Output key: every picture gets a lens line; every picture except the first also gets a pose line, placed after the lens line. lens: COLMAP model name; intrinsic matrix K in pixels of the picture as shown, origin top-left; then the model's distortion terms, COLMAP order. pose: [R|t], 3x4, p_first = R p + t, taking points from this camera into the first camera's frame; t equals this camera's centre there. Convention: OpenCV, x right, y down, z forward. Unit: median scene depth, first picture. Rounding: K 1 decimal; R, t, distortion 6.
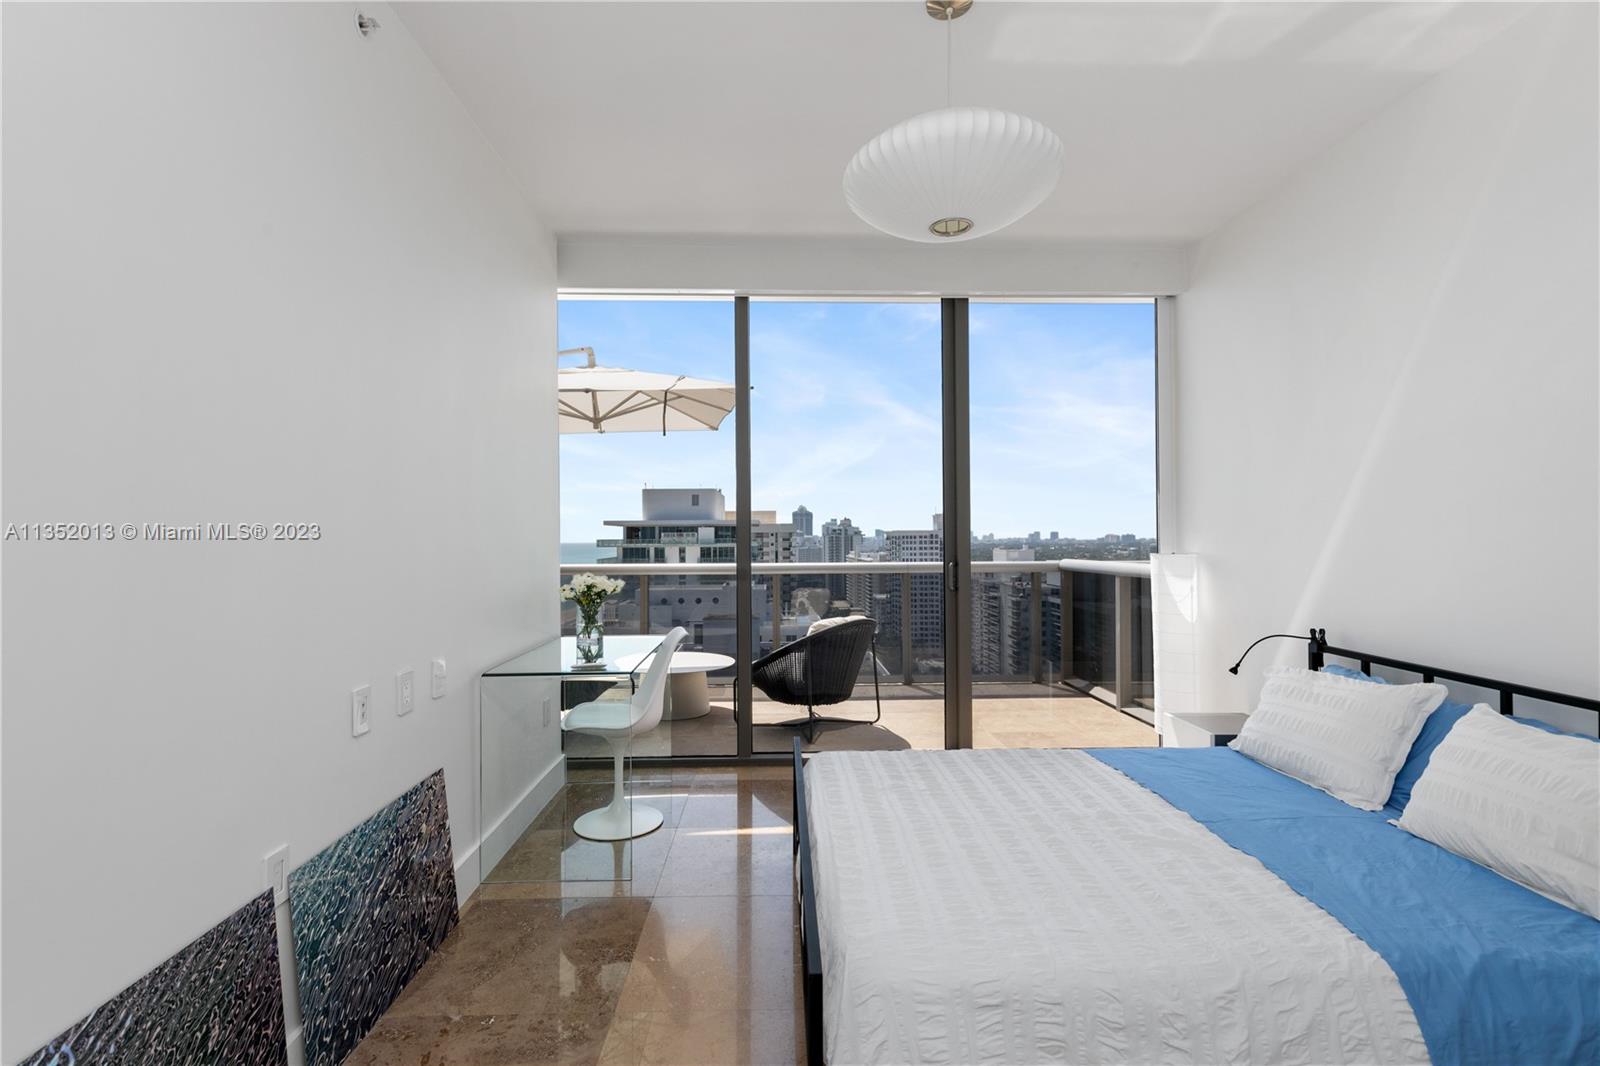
lens RADIAL K [[728.6, 0, 792.6], [0, 728.6, 525.9], [0, 0, 1]] dist [0.003035, 0.000144]
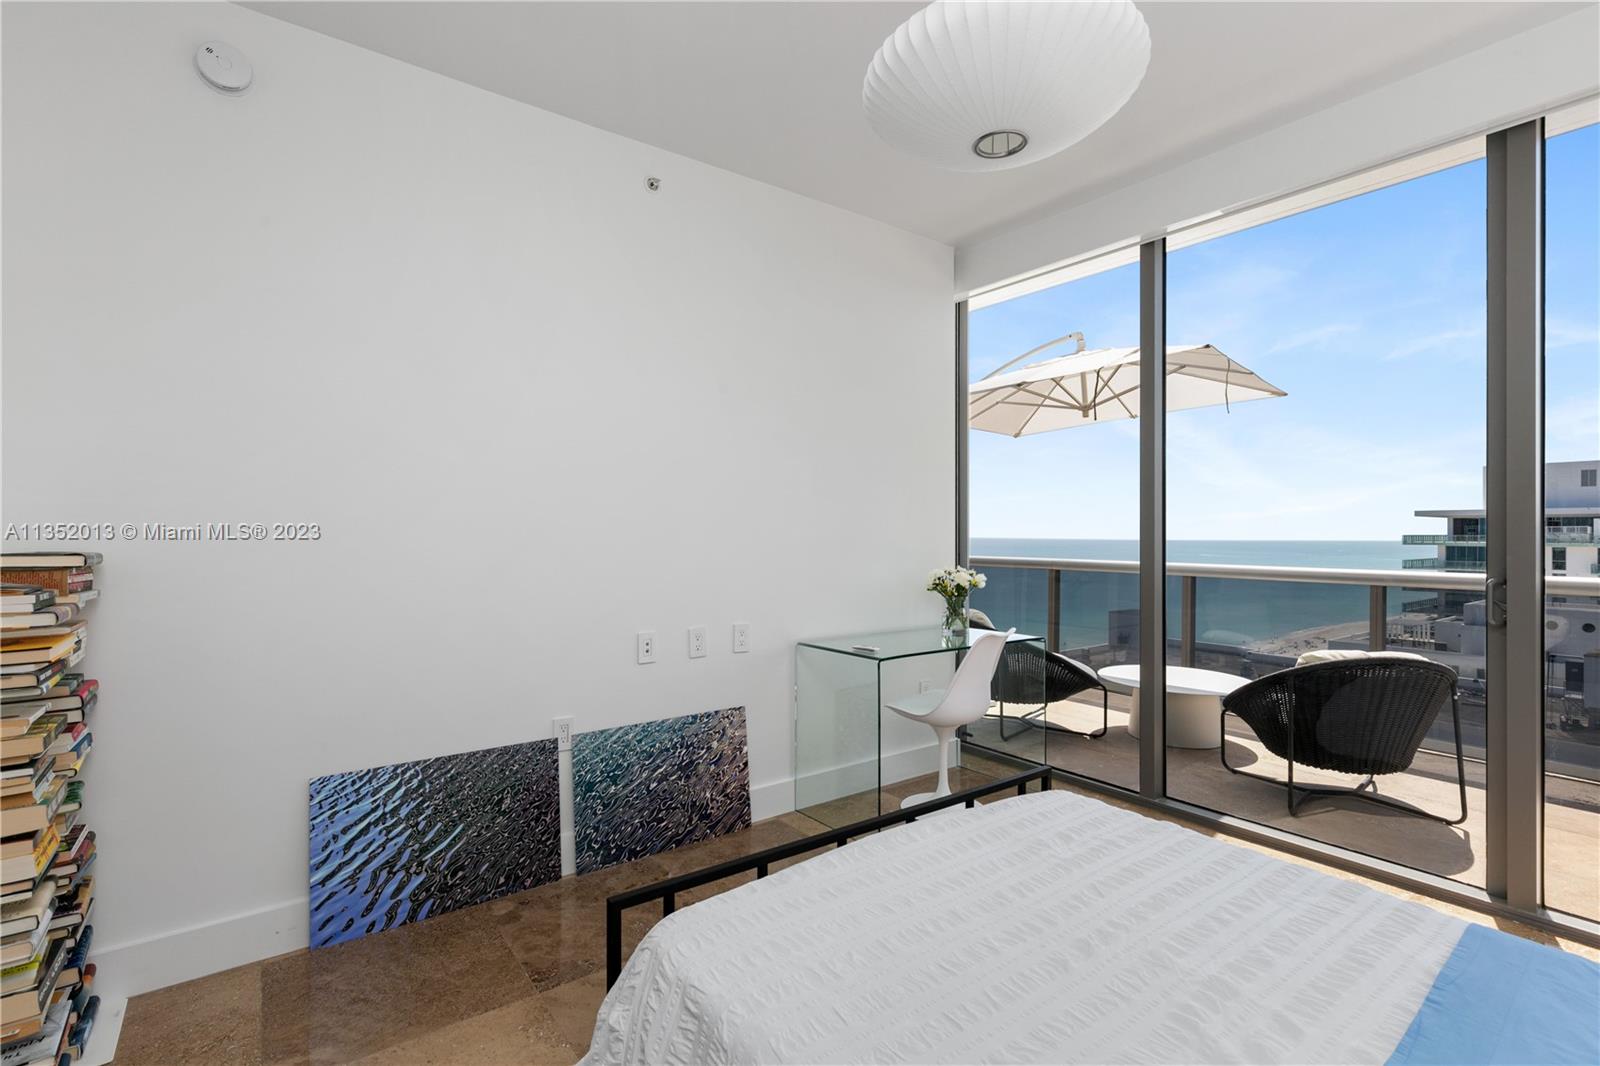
lens RADIAL K [[745.0, 0, 804.6], [0, 745.0, 532.2], [0, 0, 1]] dist [0.012321, 0.000141]
pose [[0.569891, 0.005396, -0.821702, 0.874378], [0.008420, 0.999888, 0.012406, 0.001213], [0.821677, -0.013989, 0.569782, 0.414601]]
